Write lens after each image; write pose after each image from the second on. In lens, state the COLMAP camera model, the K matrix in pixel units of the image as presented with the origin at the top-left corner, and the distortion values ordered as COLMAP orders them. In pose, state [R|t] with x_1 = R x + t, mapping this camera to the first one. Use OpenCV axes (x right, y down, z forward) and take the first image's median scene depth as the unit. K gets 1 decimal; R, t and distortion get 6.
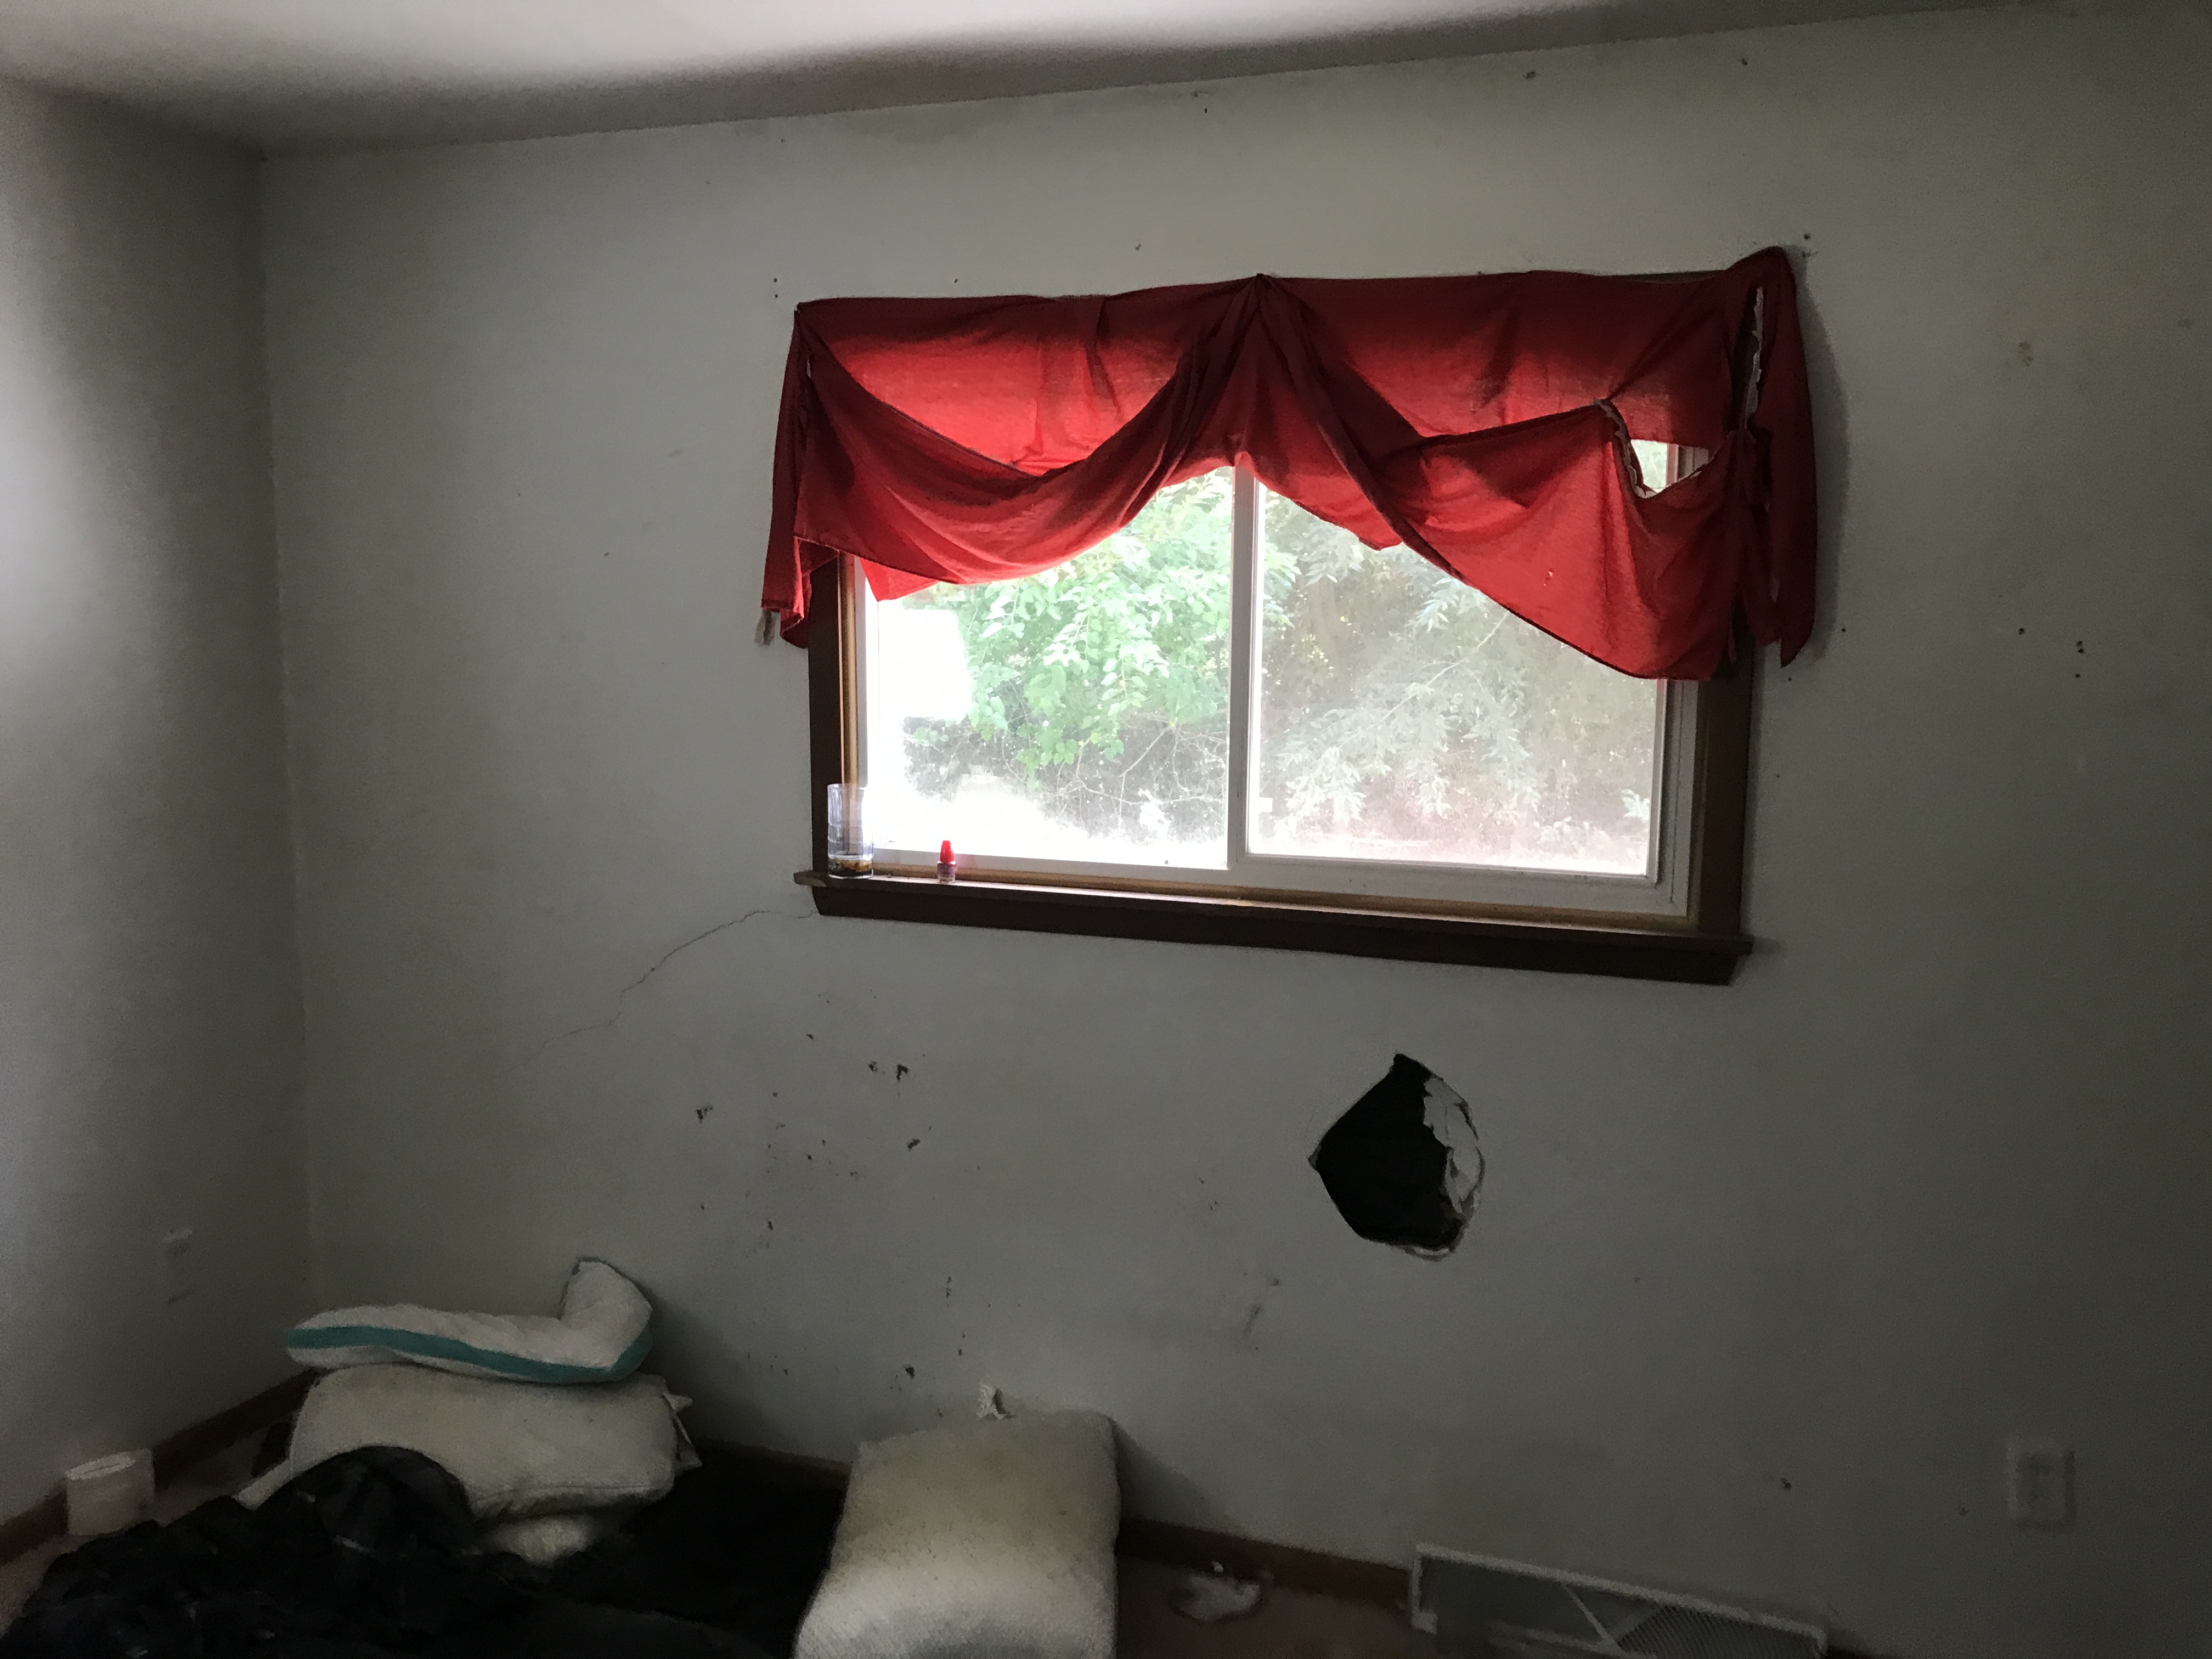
lens RADIAL K [[1838.2, 0, 1106.0], [0, 1838.2, 829.5], [0, 0, 1]] dist [0.014957, -0.001909]
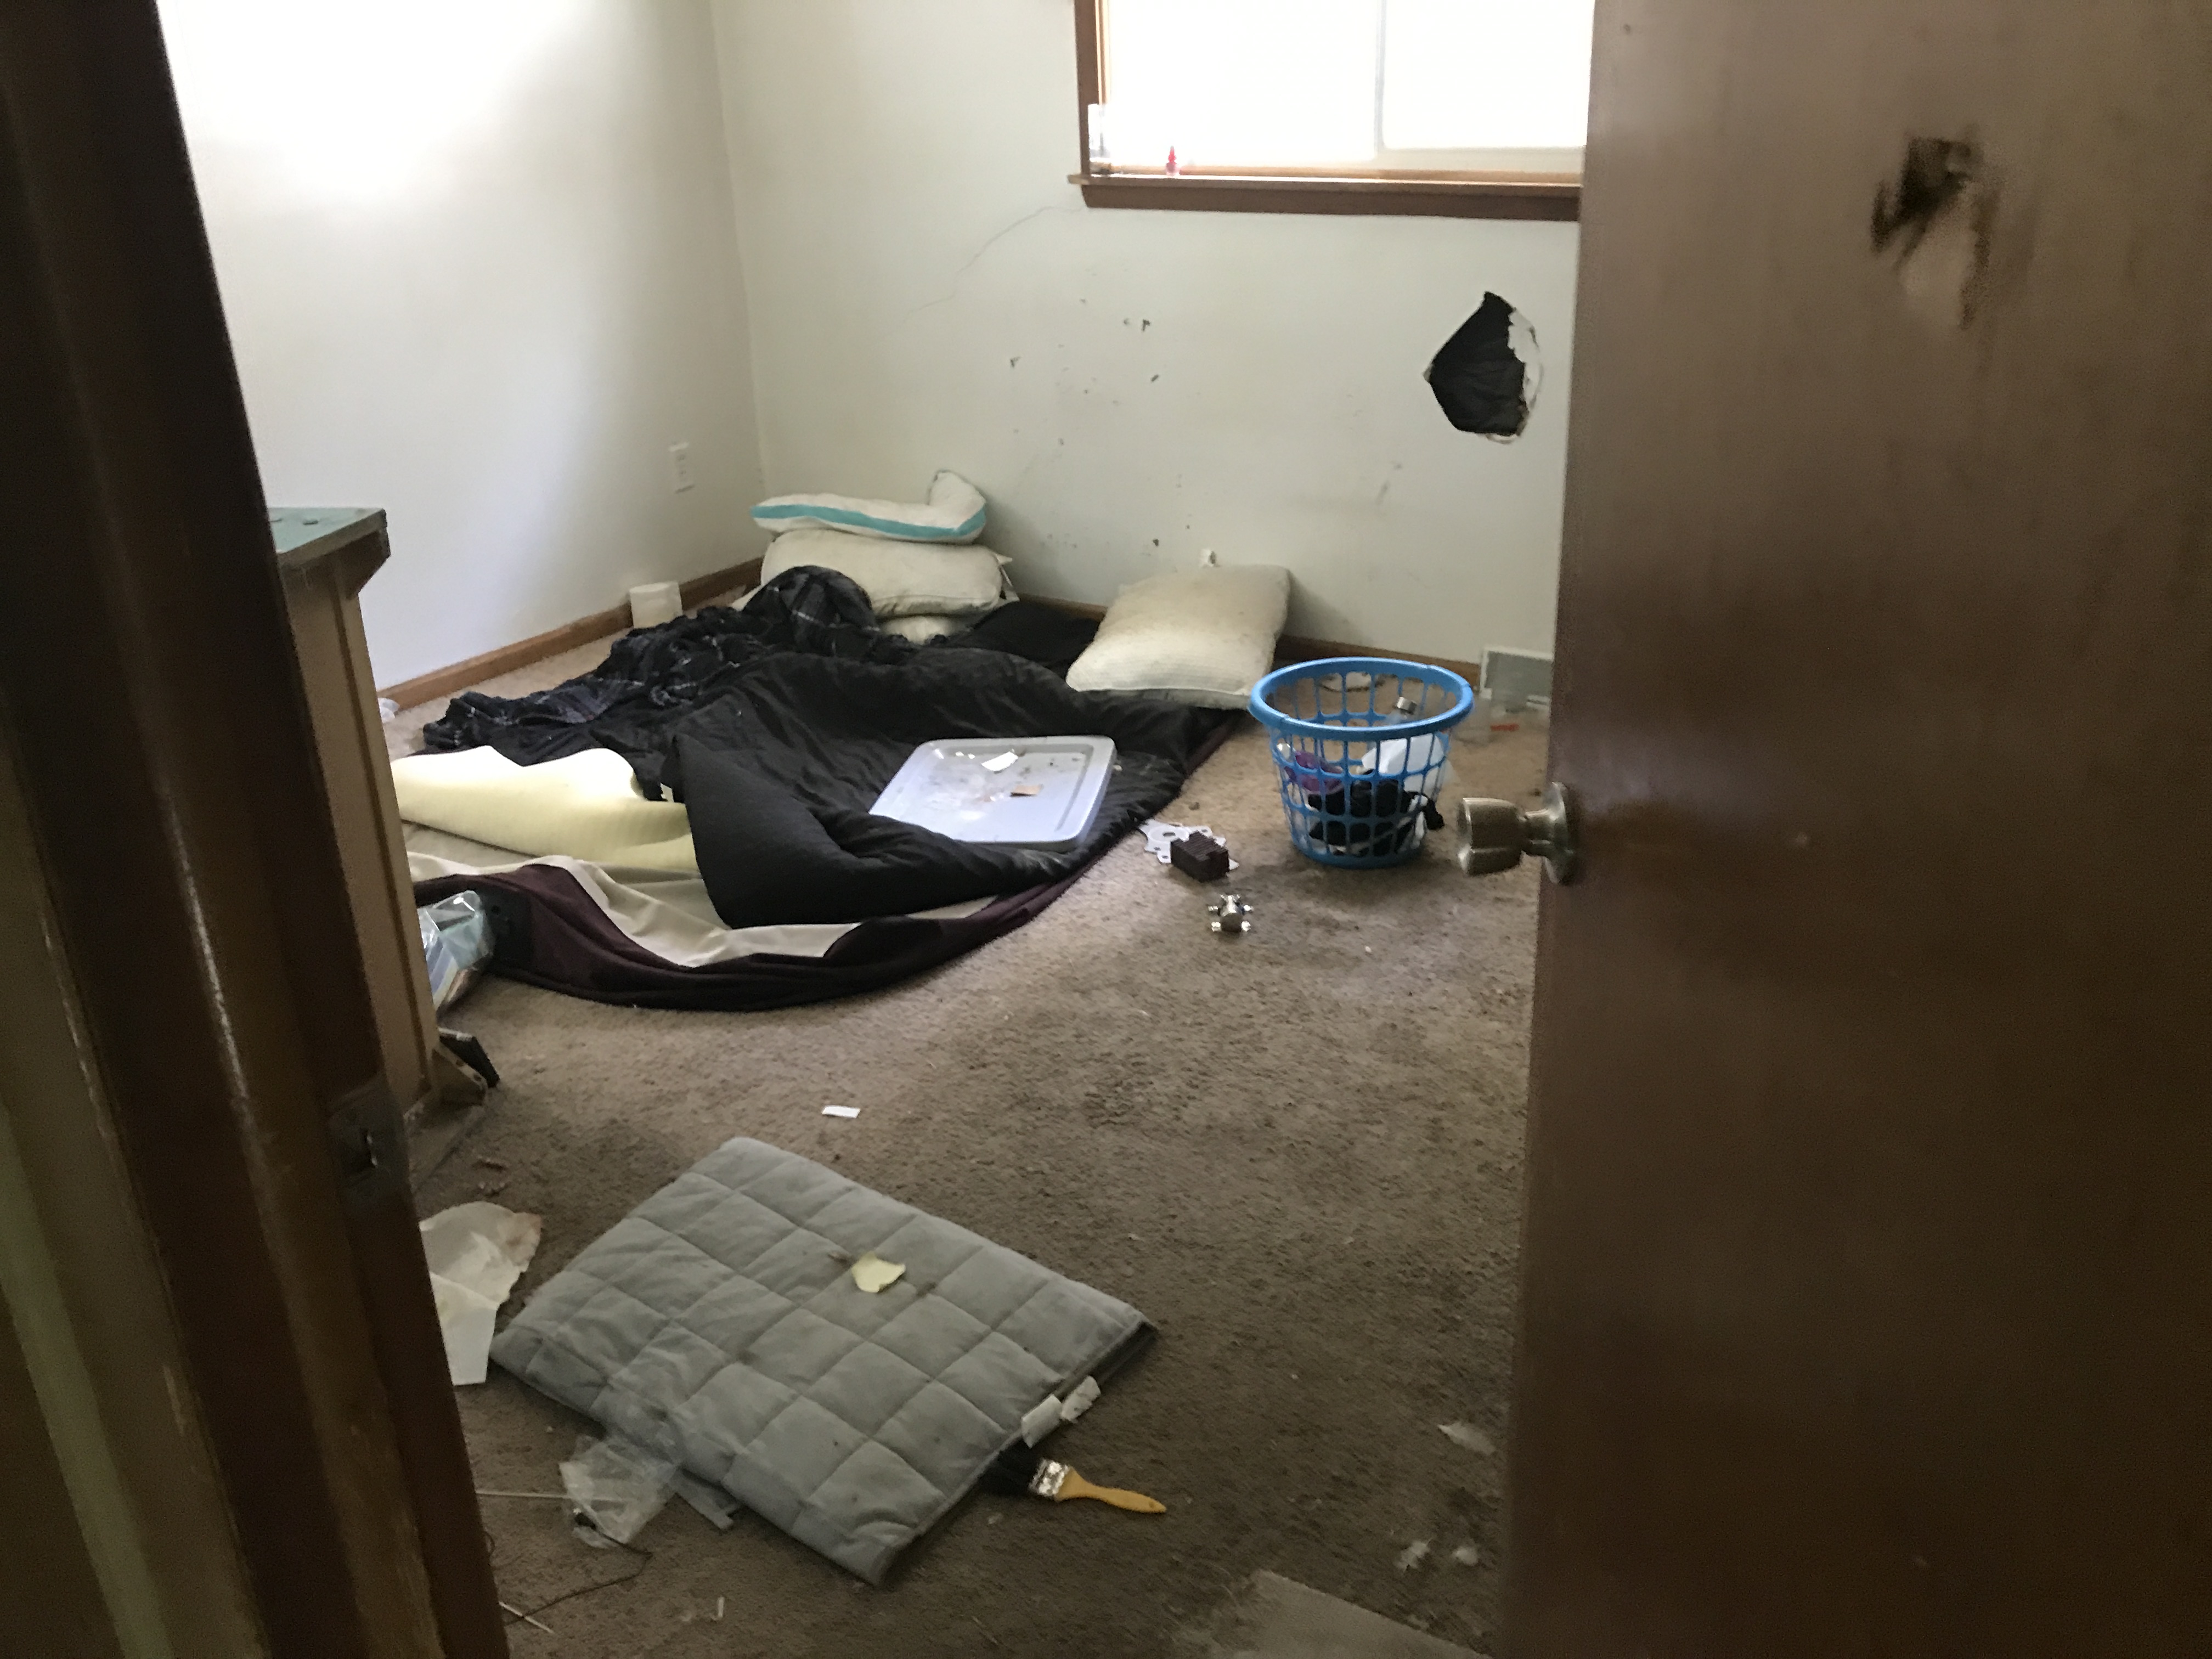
lens RADIAL K [[1899.4, 0, 1106.0], [0, 1899.4, 829.5], [0, 0, 1]] dist [0.092668, -0.000594]
pose [[0.975354, 0.043369, -0.216340, 0.200307], [0.015244, 0.964905, 0.262156, 0.123653], [0.220117, -0.258993, 0.940463, -0.509003]]
